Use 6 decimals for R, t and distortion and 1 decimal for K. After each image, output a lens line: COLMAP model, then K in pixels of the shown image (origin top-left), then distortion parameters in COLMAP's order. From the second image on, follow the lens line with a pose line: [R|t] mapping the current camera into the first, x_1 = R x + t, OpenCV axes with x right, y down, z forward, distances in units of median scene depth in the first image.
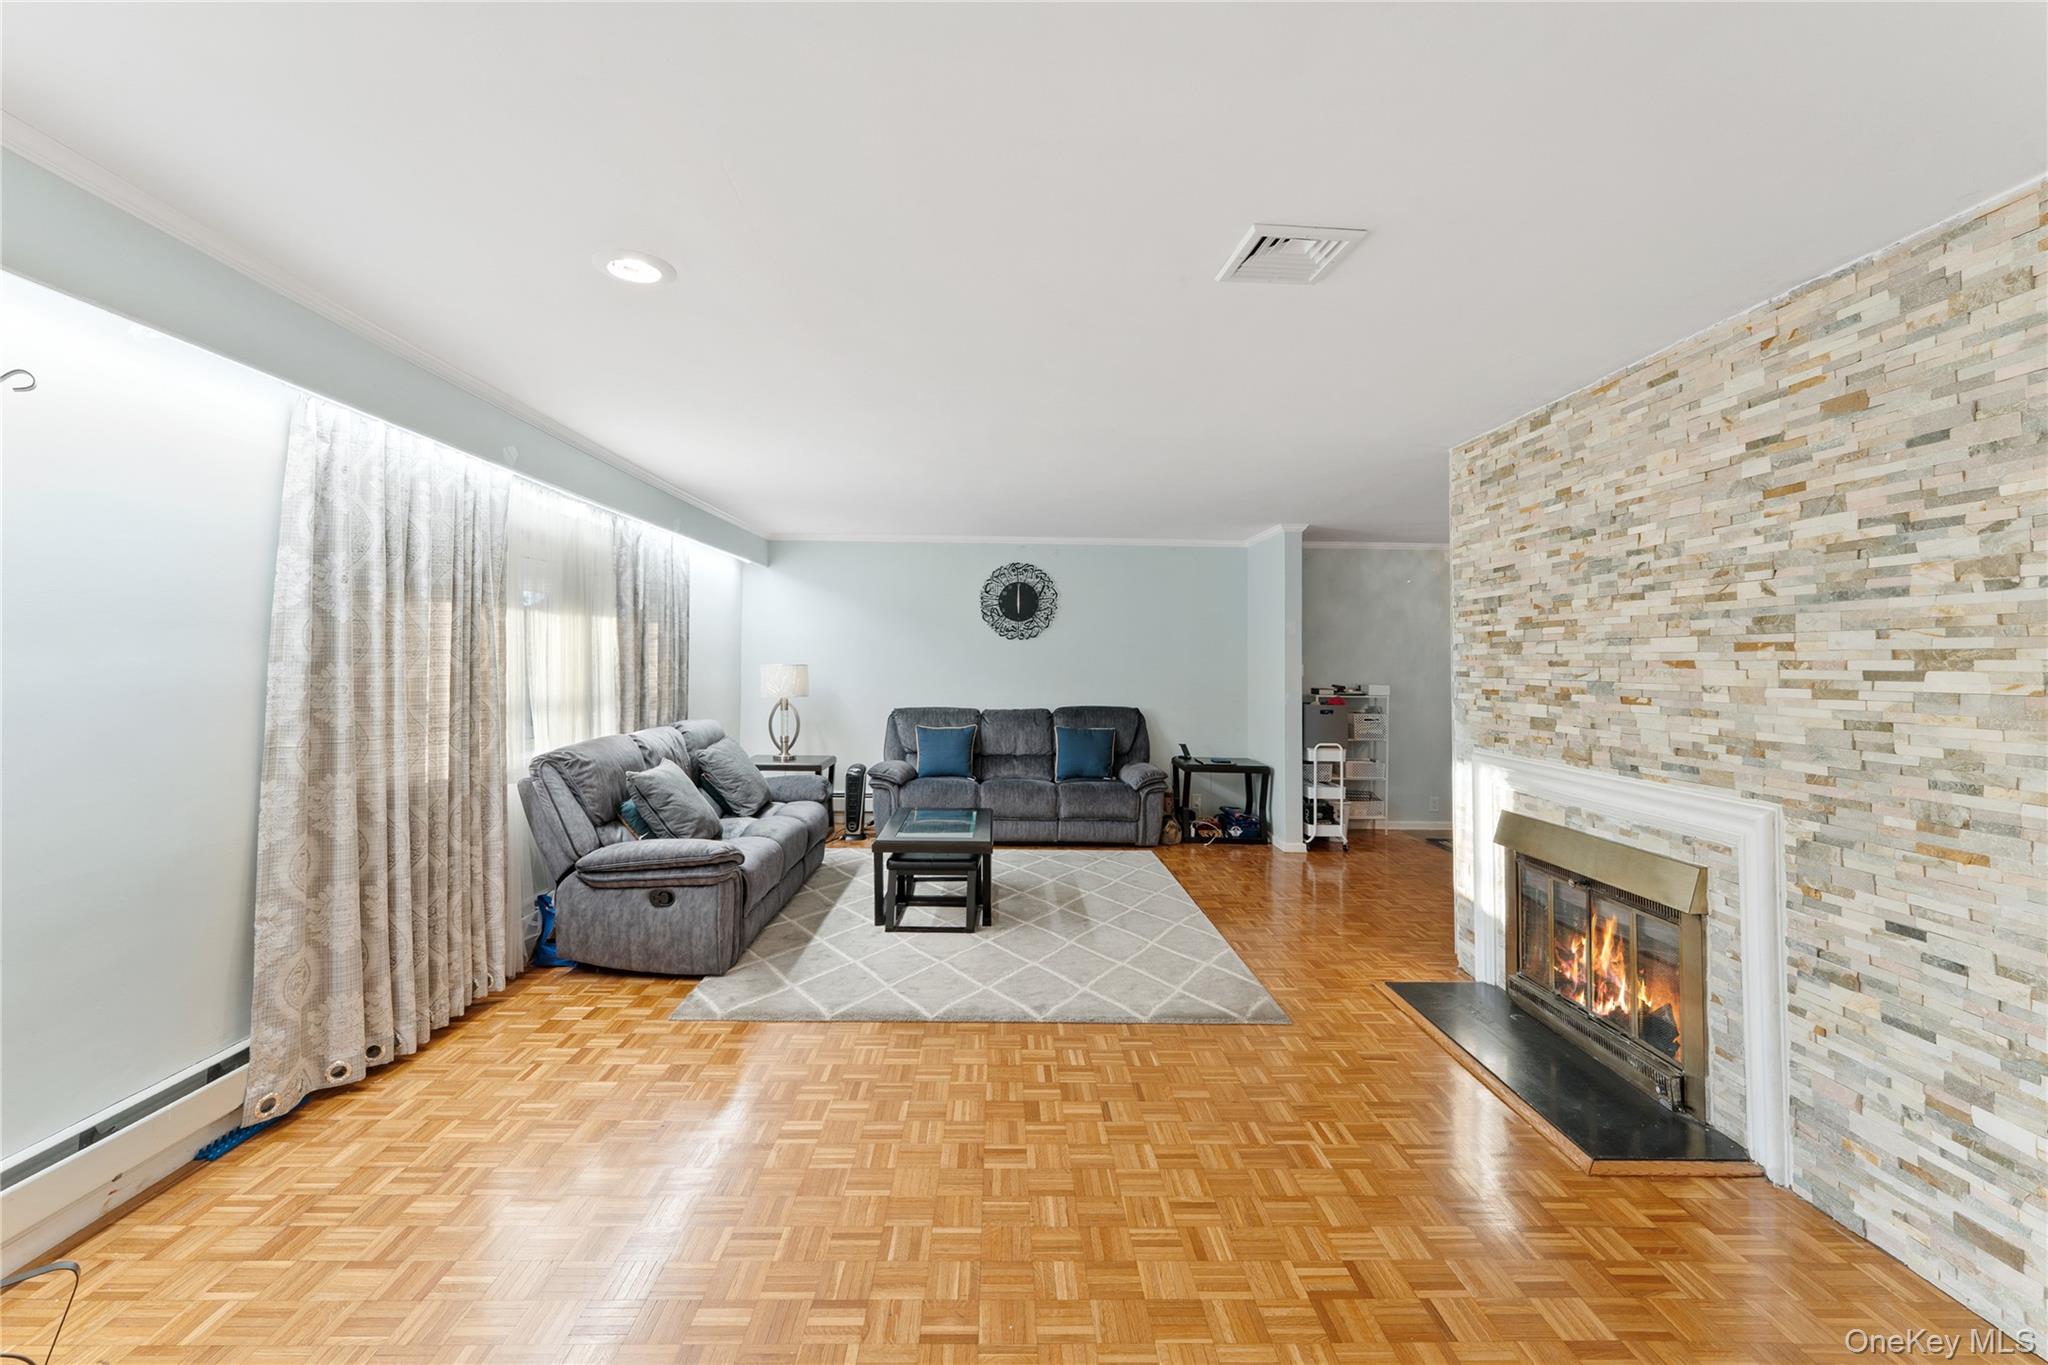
lens RADIAL K [[845.0, 0, 1018.9], [0, 845.0, 628.4], [0, 0, 1]] dist [-0.000569, -0.000083]
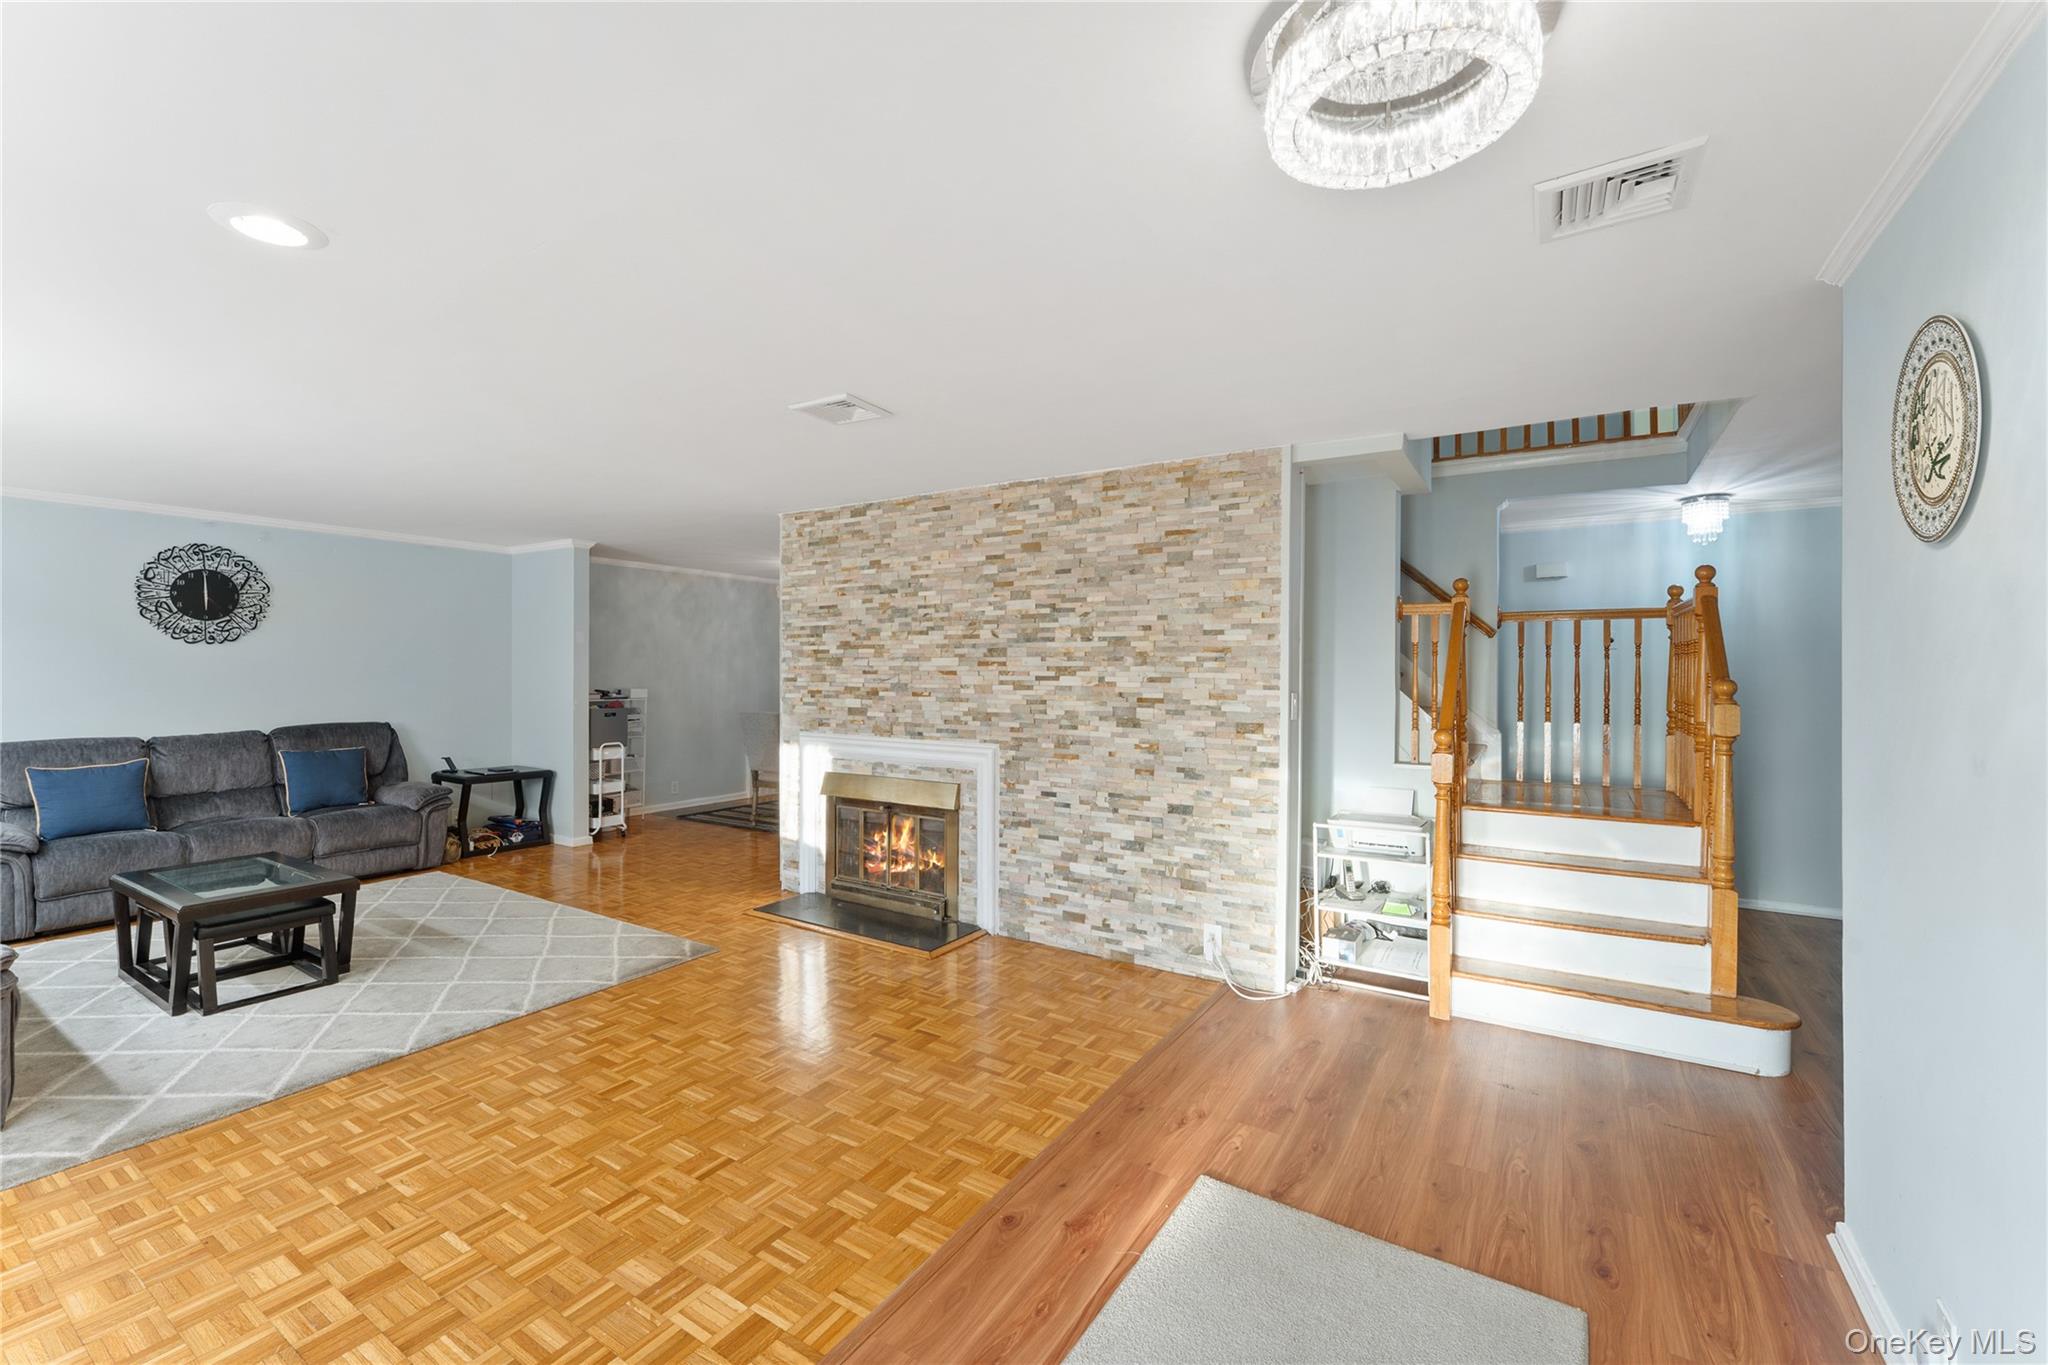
lens RADIAL K [[840.4, 0, 992.3], [0, 840.4, 671.5], [0, 0, 1]] dist [0.000345, -0.000119]
pose [[0.567941, -0.012408, 0.822976, -0.576637], [-0.028485, 0.998991, 0.034719, -0.022752], [-0.822576, -0.043161, 0.567014, -0.074253]]
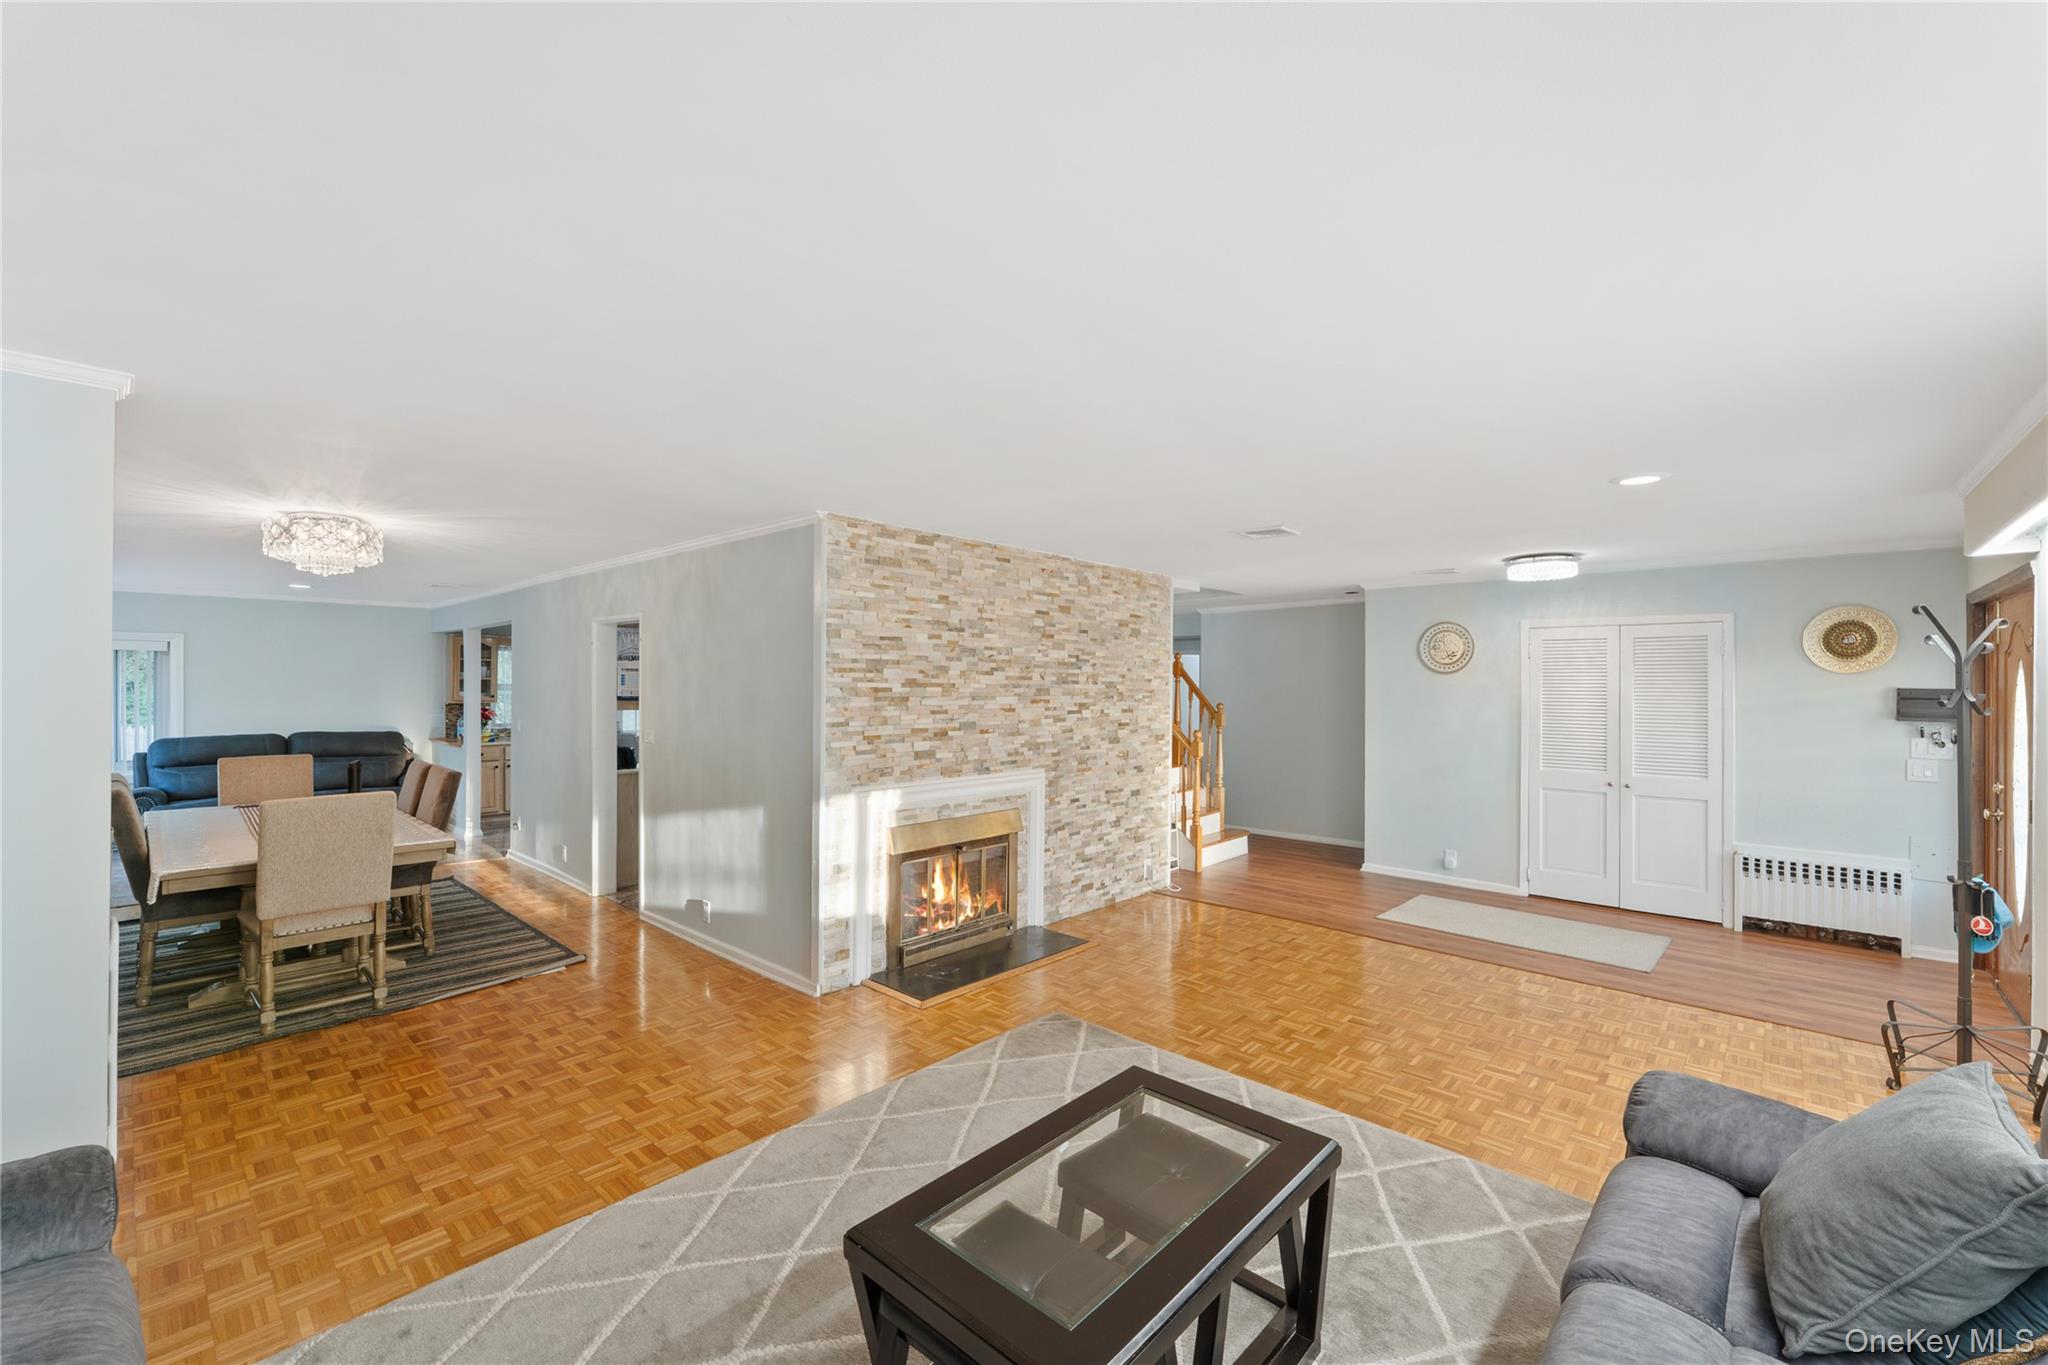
lens RADIAL K [[837.5, 0, 1017.2], [0, 837.5, 688.5], [0, 0, 1]] dist [-0.002099, -0.000334]
pose [[-0.716683, -0.017305, 0.697184, -0.550232], [-0.039572, 0.999091, -0.015880, 0.020721], [-0.696275, -0.038970, -0.716716, 2.217457]]
